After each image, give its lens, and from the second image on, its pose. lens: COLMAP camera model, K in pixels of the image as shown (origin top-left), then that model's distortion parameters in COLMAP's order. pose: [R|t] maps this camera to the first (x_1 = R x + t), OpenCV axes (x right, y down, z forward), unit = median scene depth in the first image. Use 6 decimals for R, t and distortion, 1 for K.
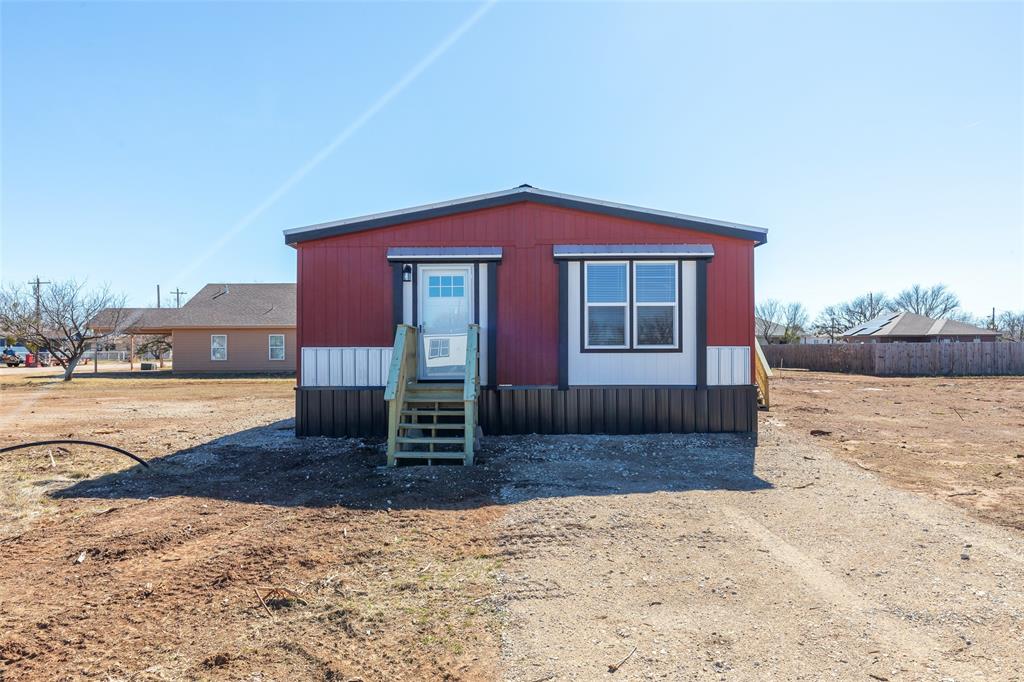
lens RADIAL K [[669.3, 0, 512.0], [0, 669.3, 341.0], [0, 0, 1]] dist [0.004706, 0.001522]
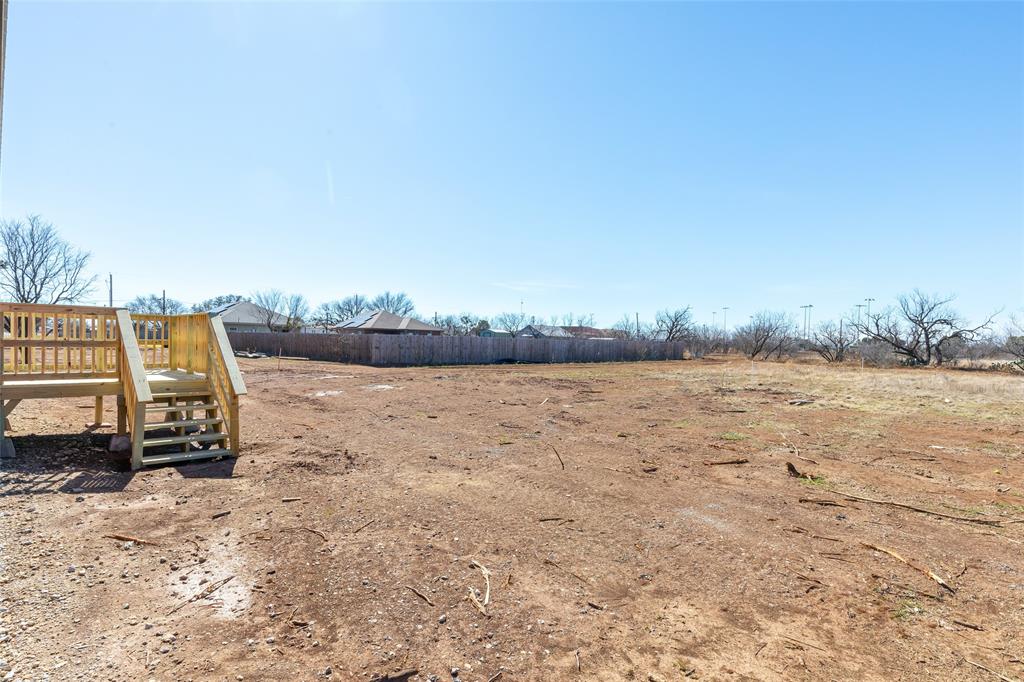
lens RADIAL K [[511.0, 0, 512.0], [0, 511.0, 341.0], [0, 0, 1]] dist [-0.002166, -0.000902]
pose [[0.696694, 0.019534, 0.717103, 0.062921], [-0.033693, 0.999417, 0.005510, 0.001101], [-0.716577, -0.028000, 0.696946, 0.147580]]
